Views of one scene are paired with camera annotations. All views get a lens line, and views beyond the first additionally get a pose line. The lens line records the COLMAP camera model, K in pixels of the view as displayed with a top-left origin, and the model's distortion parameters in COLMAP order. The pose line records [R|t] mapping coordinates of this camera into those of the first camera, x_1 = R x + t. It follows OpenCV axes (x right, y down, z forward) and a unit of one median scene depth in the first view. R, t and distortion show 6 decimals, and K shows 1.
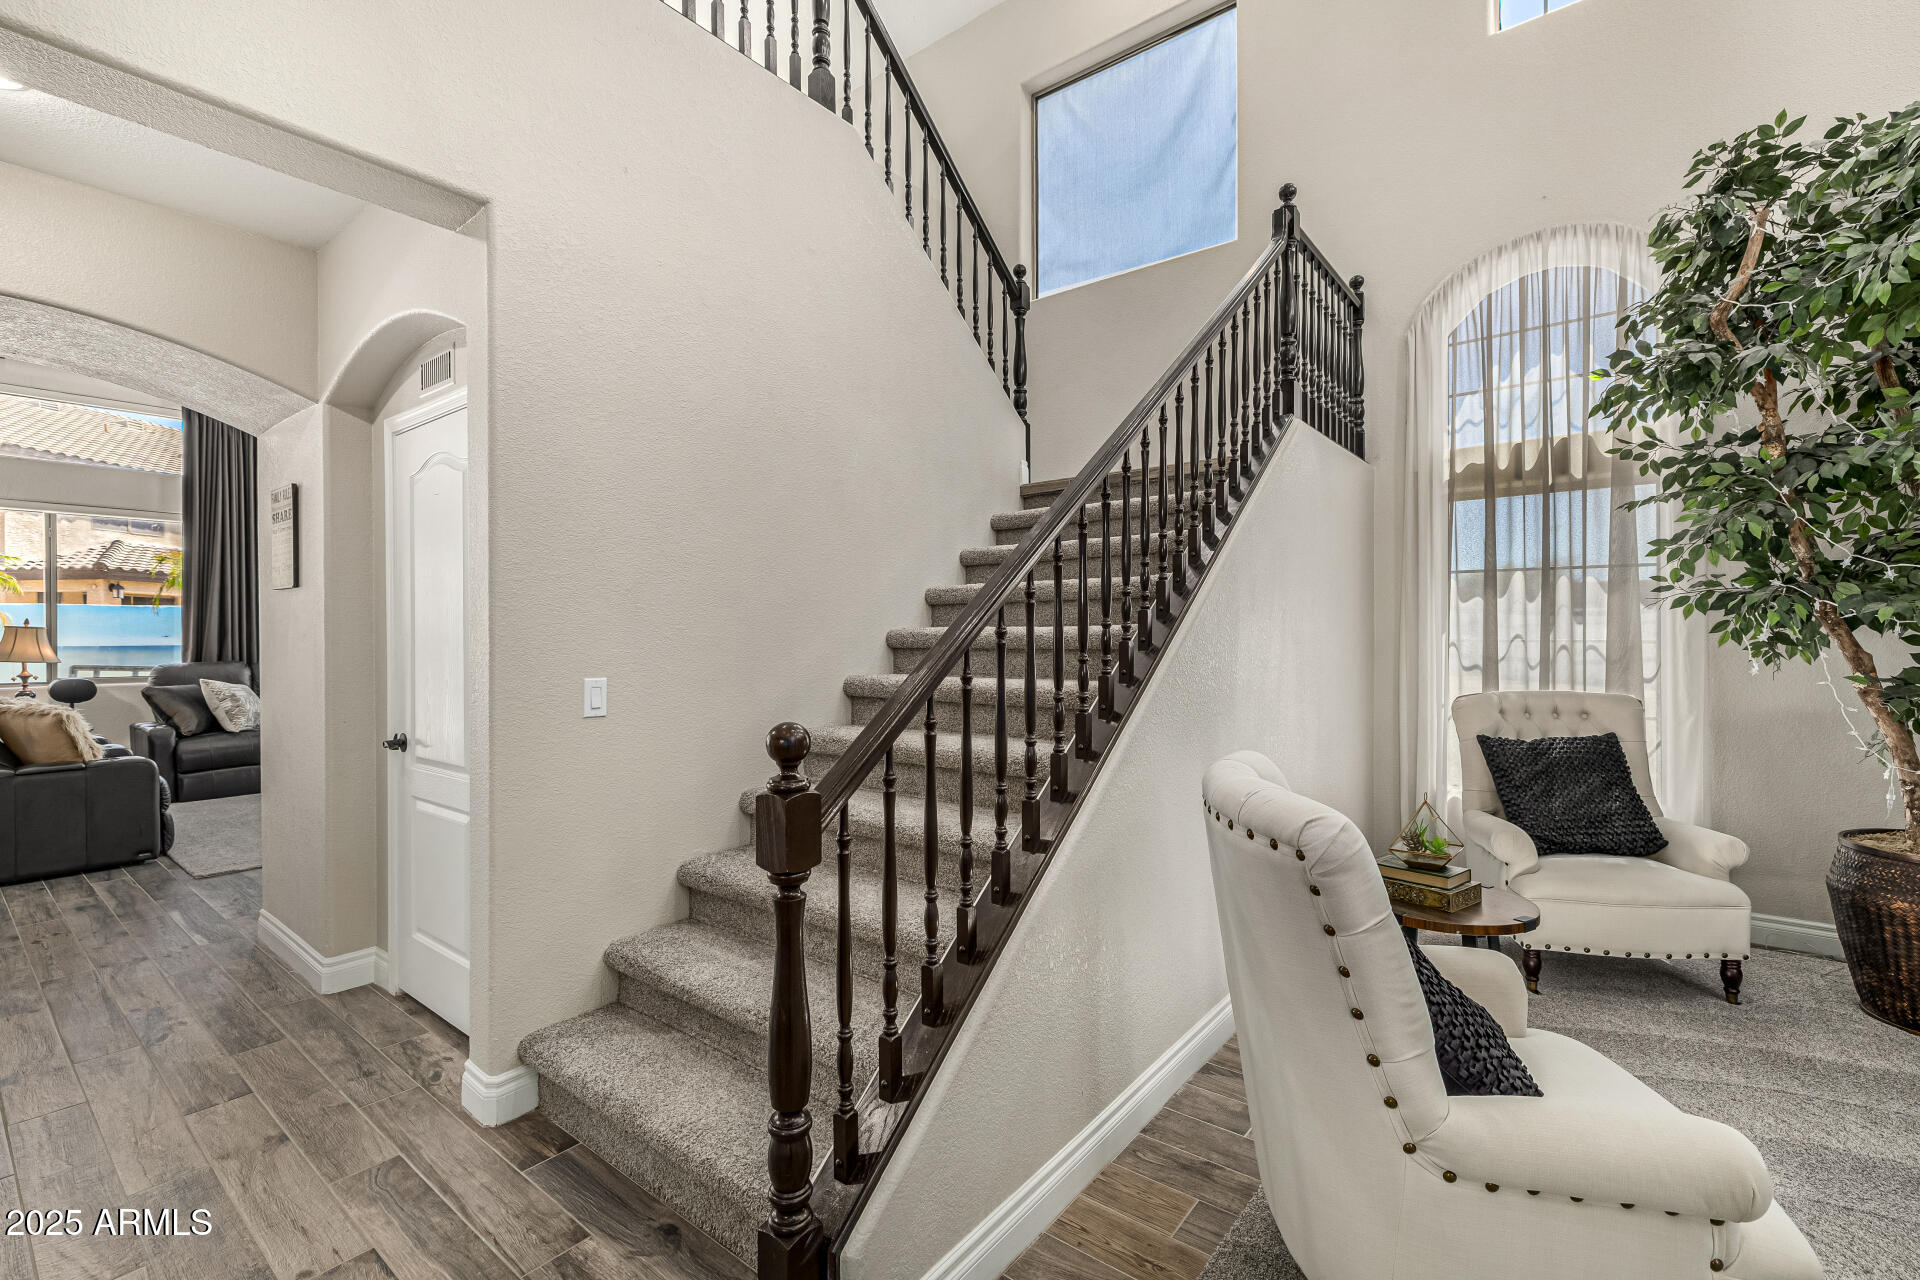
lens RADIAL K [[843.1, 0, 960.0], [0, 843.1, 640.0], [0, 0, 1]] dist [0.015044, 0.000293]
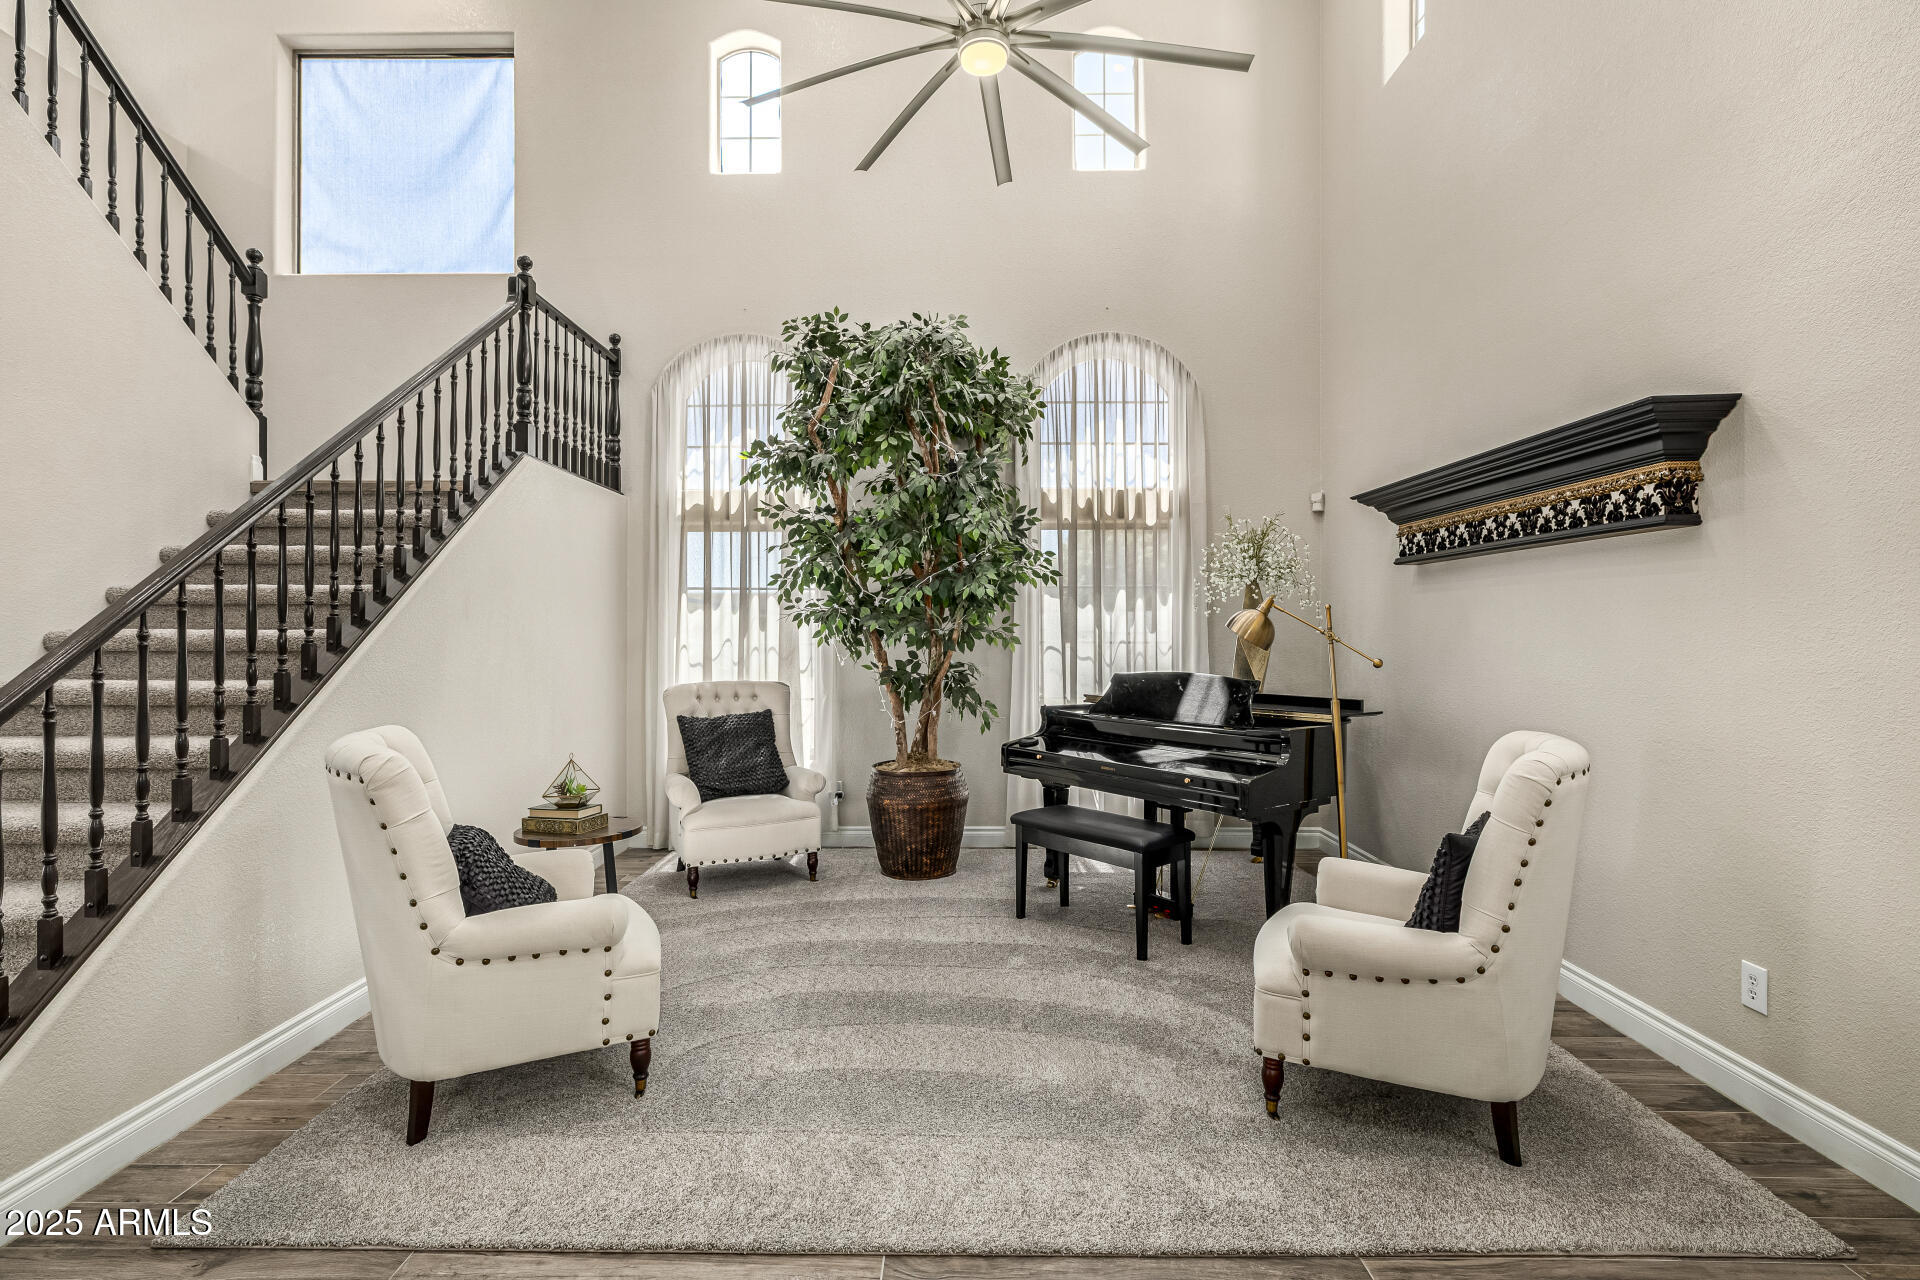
lens RADIAL K [[917.2, 0, 957.4], [0, 917.2, 636.9], [0, 0, 1]] dist [-0.000748, 0.001236]
pose [[0.794208, 0.003641, 0.607635, 0.093420], [0.000991, 0.999973, -0.007287, 0.001759], [-0.607646, 0.006390, 0.794183, -0.380651]]
